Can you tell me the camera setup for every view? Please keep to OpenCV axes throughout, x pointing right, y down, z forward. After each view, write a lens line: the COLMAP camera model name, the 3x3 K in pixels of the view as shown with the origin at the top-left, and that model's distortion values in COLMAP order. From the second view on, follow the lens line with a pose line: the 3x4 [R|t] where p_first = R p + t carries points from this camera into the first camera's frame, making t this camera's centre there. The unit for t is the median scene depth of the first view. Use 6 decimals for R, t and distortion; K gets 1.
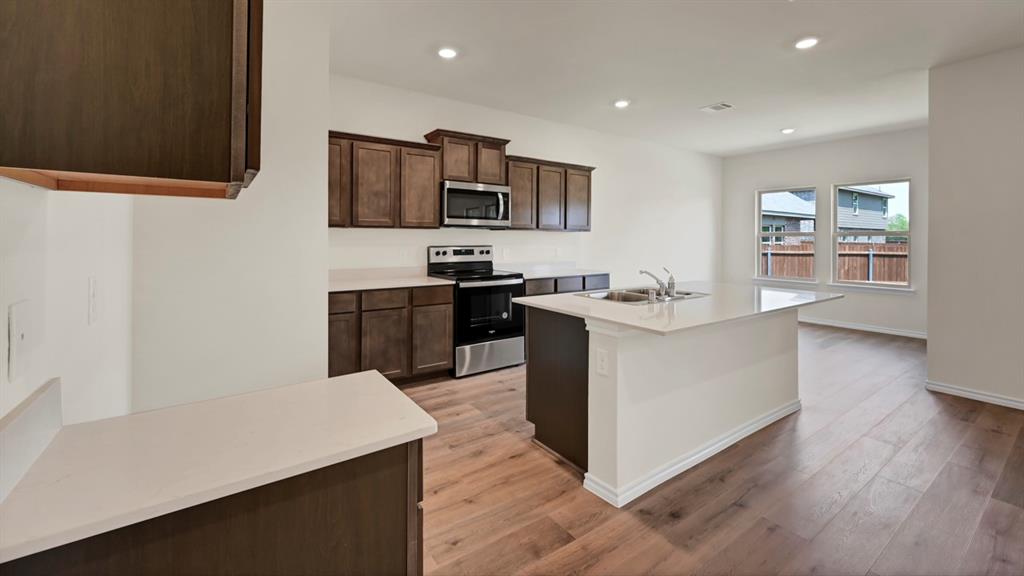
lens RADIAL K [[413.8, 0, 512.0], [0, 413.8, 288.0], [0, 0, 1]] dist [-0.000613, -0.000074]
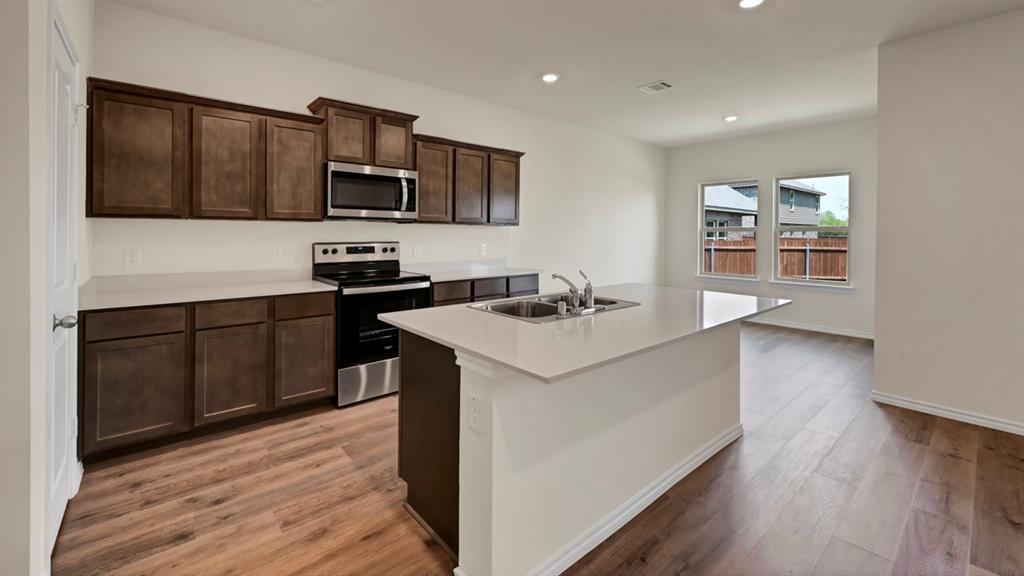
lens RADIAL K [[408.2, 0, 510.7], [0, 408.2, 293.9], [0, 0, 1]] dist [-0.000605, 0.000010]
pose [[0.995509, -0.012633, 0.093815, 0.111596], [0.009993, 0.999542, 0.028555, -0.020137], [-0.094133, -0.027489, 0.995180, 0.164318]]
